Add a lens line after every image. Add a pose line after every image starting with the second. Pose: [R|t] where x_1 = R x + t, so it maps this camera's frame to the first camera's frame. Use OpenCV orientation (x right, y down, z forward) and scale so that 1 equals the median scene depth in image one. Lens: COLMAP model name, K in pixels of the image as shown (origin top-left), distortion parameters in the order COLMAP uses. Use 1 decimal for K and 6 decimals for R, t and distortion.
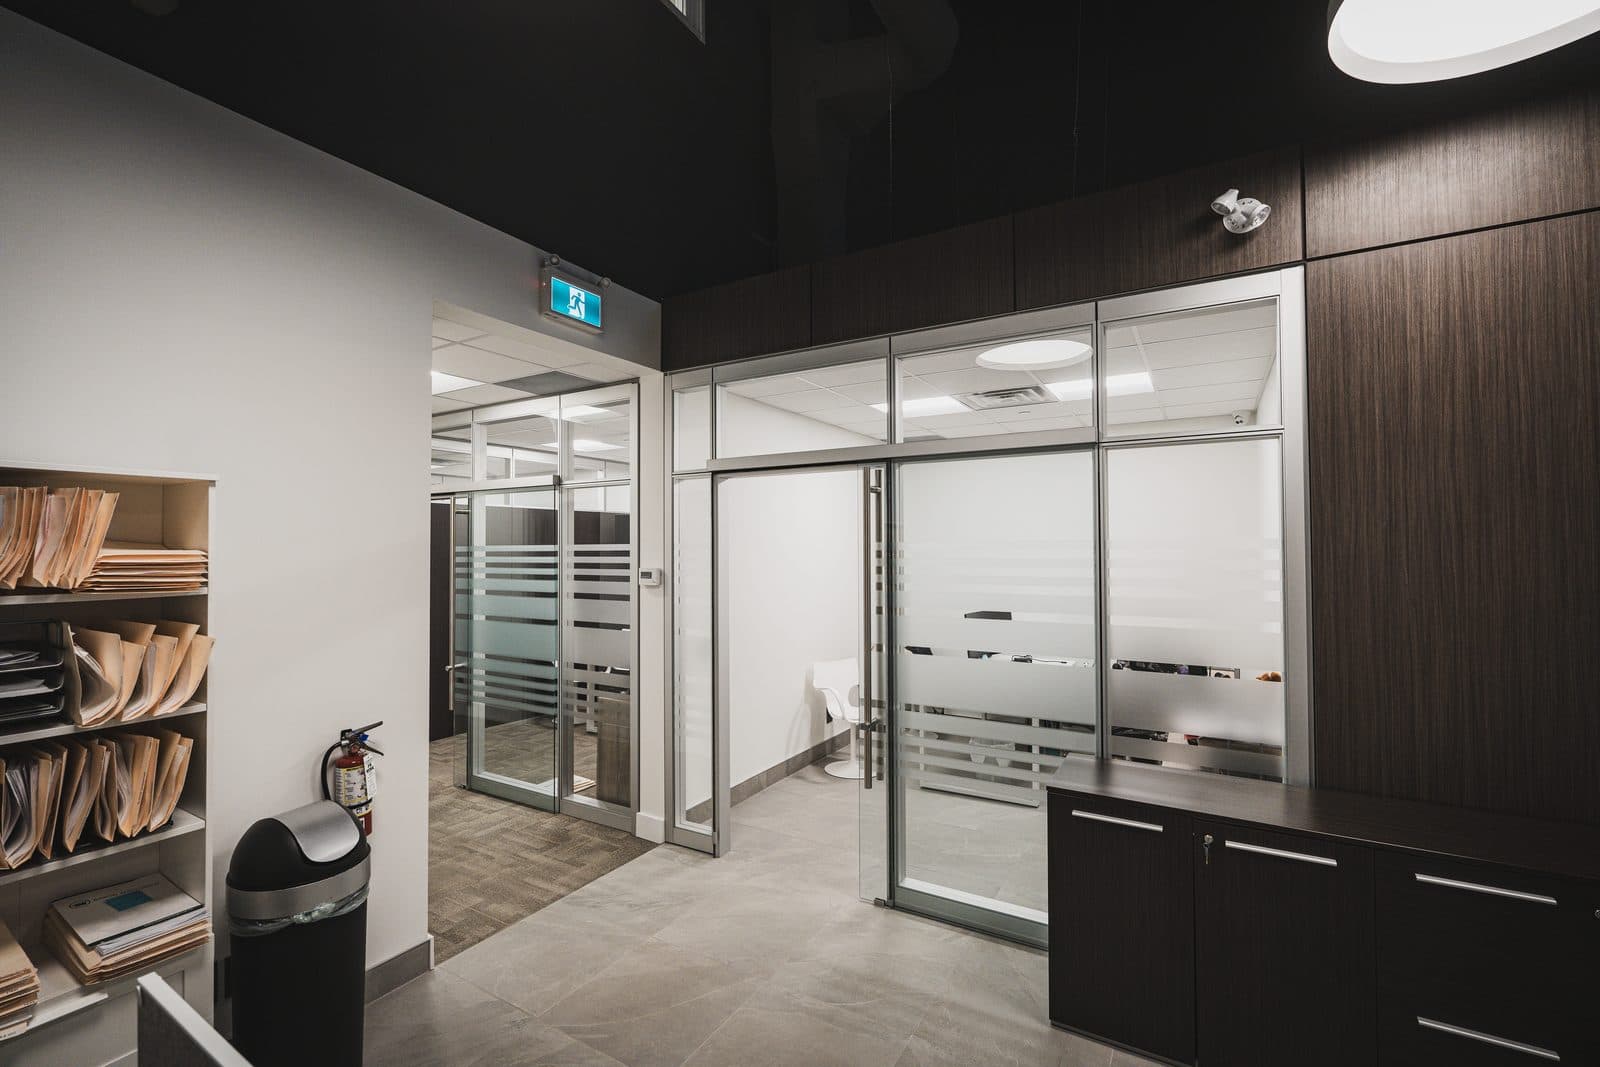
lens RADIAL K [[688.0, 0, 803.9], [0, 688.0, 531.2], [0, 0, 1]] dist [-0.007975, 0.000926]
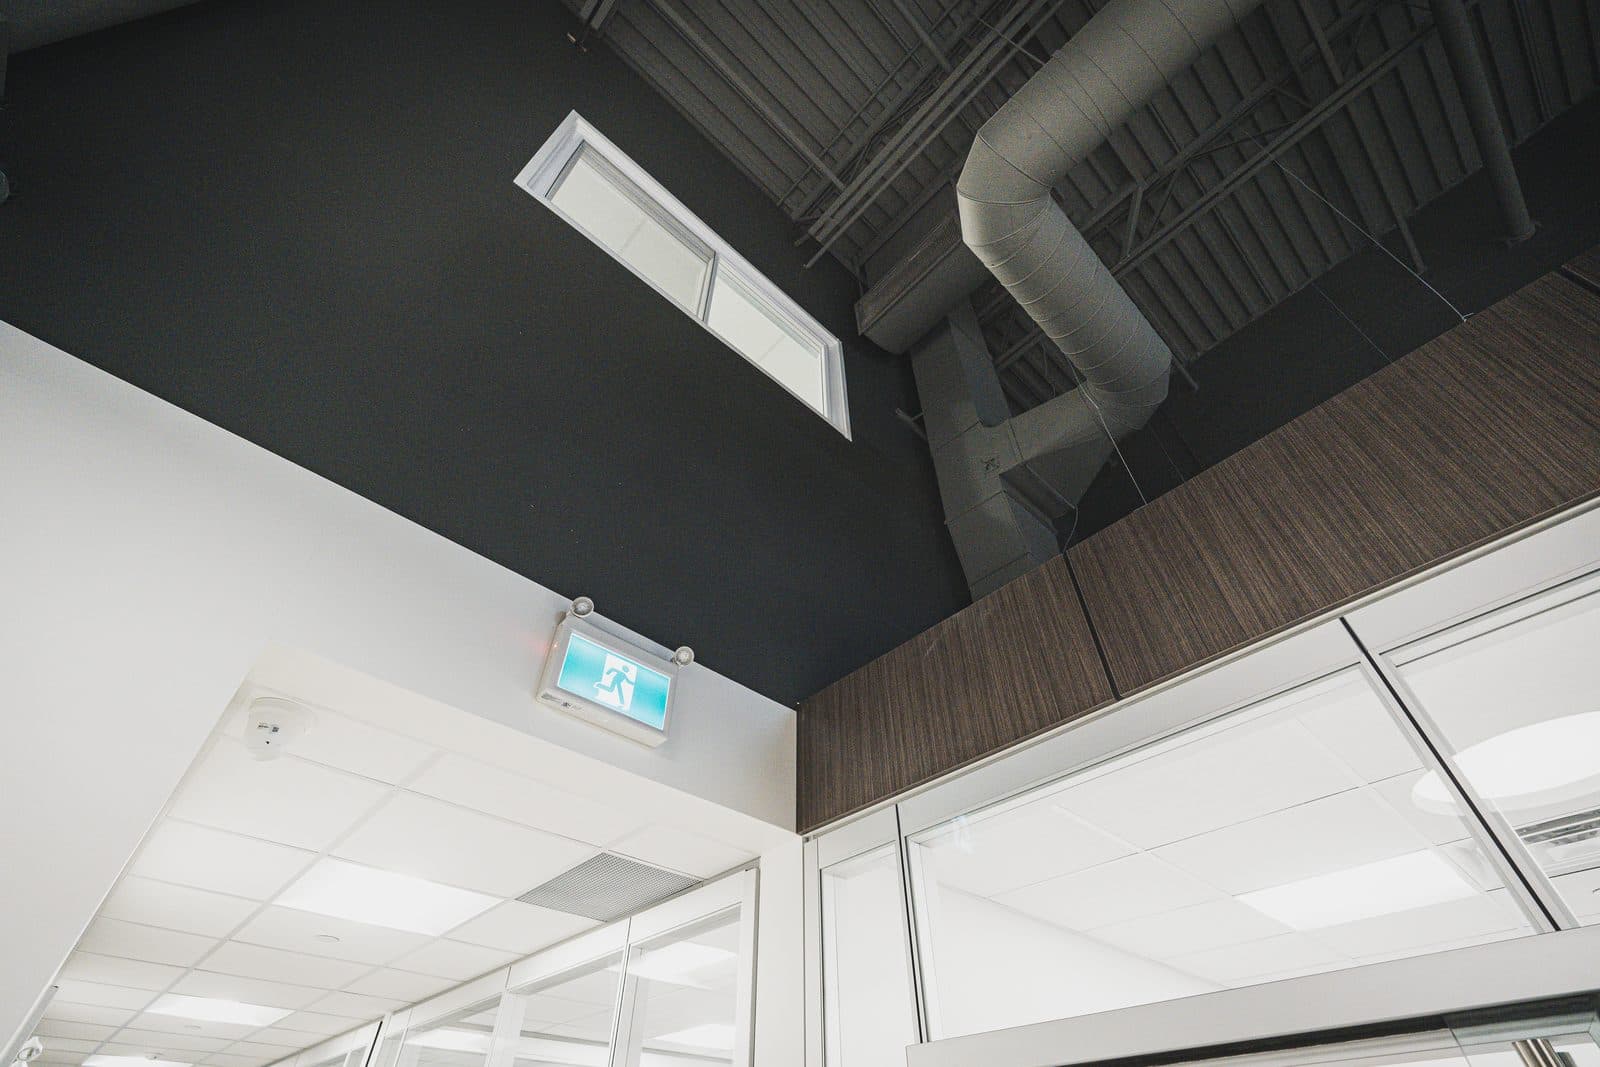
lens RADIAL K [[688.0, 0, 793.3], [0, 688.0, 539.3], [0, 0, 1]] dist [-0.007975, 0.000926]
pose [[0.954122, -0.206472, -0.216841, -0.070810], [0.001303, 0.727067, -0.686565, -0.055743], [0.299415, 0.654784, 0.693980, 0.619934]]
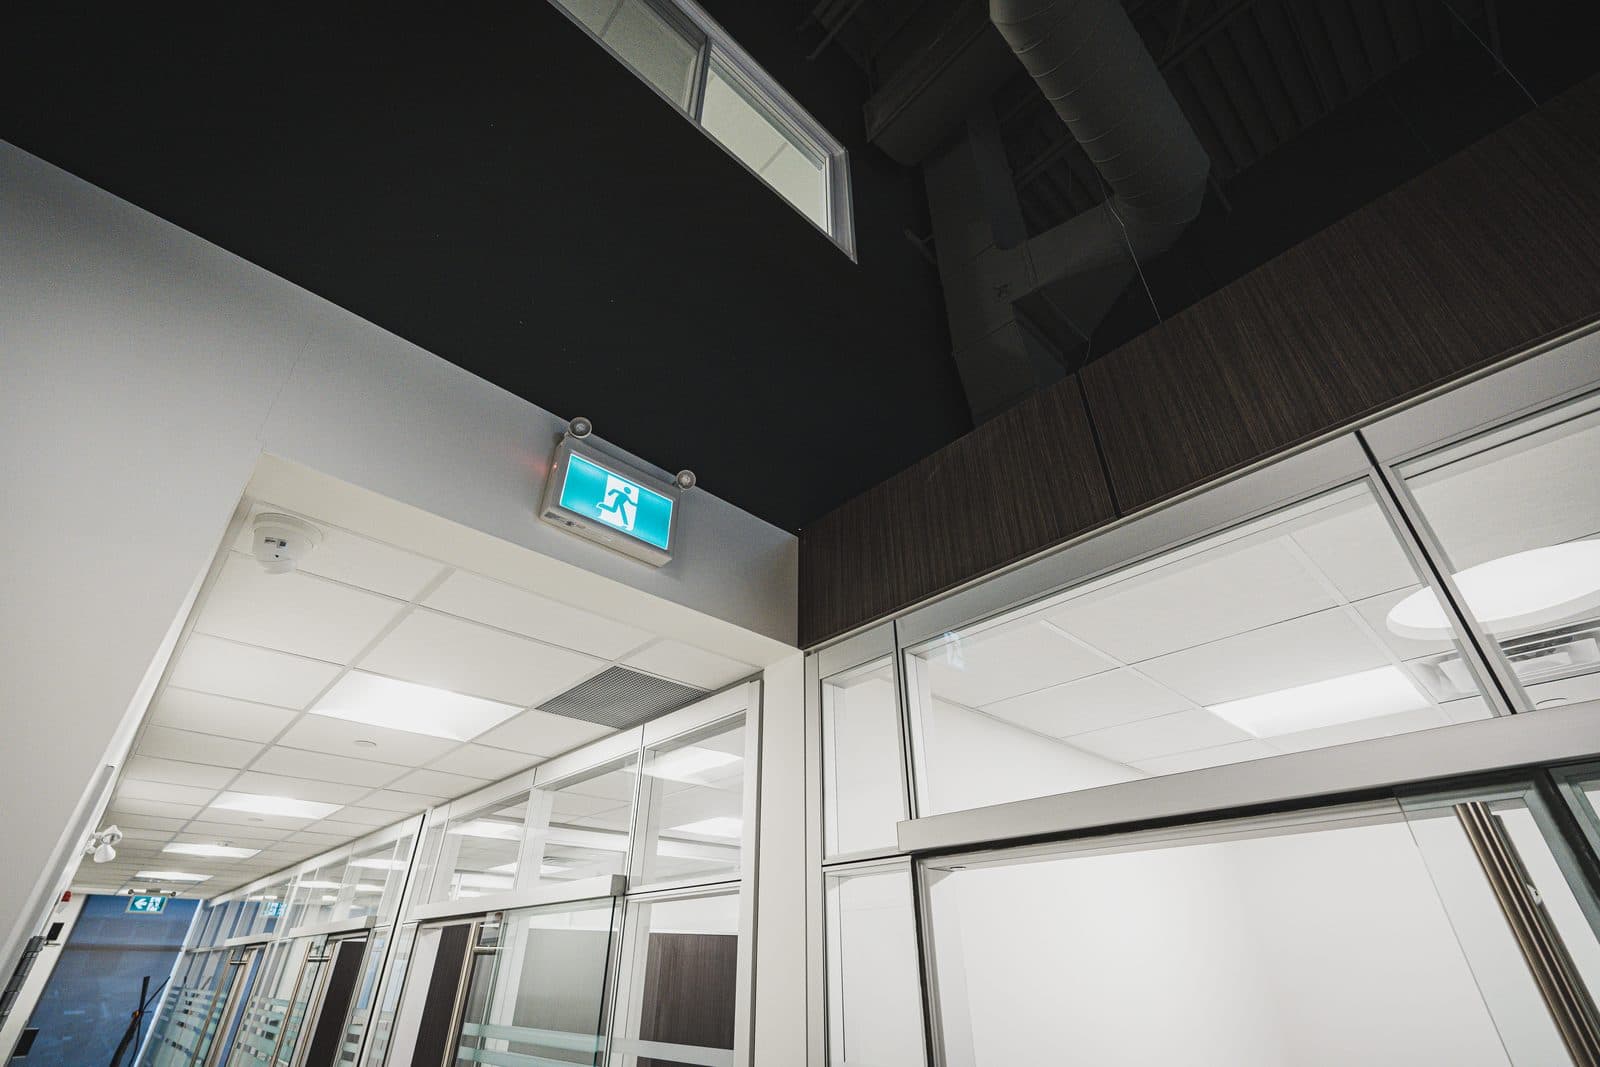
lens RADIAL K [[688.0, 0, 796.9], [0, 688.0, 537.0], [0, 0, 1]] dist [-0.007975, 0.000926]
pose [[0.955824, -0.151759, -0.251733, -0.077838], [0.001831, 0.859469, -0.511185, -0.045885], [0.293933, 0.488142, 0.821779, 0.636211]]
